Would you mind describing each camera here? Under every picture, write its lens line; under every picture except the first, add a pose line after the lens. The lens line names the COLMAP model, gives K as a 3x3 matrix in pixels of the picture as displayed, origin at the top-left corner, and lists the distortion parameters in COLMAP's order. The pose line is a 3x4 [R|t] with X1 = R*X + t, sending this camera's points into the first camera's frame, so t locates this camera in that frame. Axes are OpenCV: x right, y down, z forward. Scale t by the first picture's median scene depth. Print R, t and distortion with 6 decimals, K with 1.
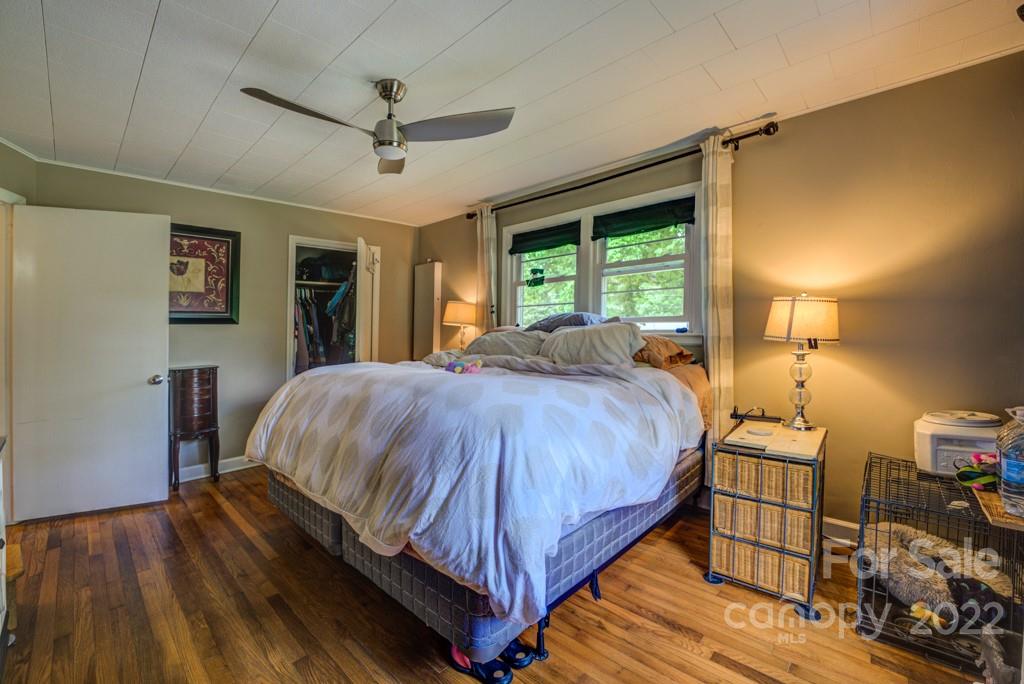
lens RADIAL K [[425.8, 0, 512.0], [0, 425.8, 342.0], [0, 0, 1]] dist [-0.014185, 0.000015]
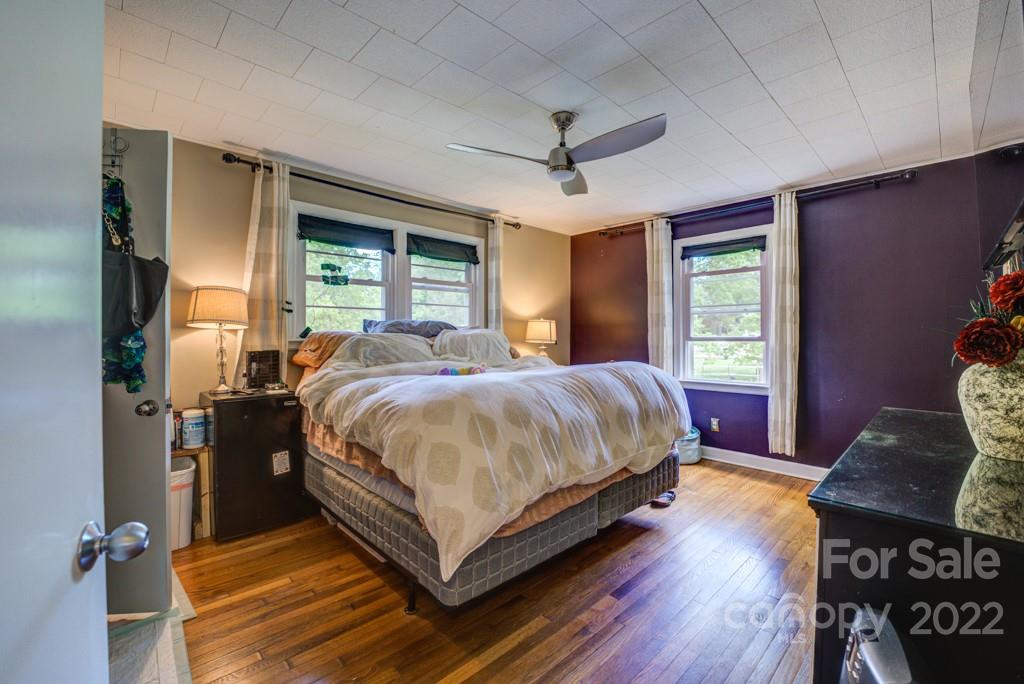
lens RADIAL K [[432.1, 0, 514.5], [0, 432.1, 349.0], [0, 0, 1]] dist [0.000954, -0.000004]
pose [[0.040329, -0.020196, 0.998982, -0.926406], [0.037963, 0.999105, 0.018666, -0.003062], [-0.998465, 0.037172, 0.041060, 0.687166]]
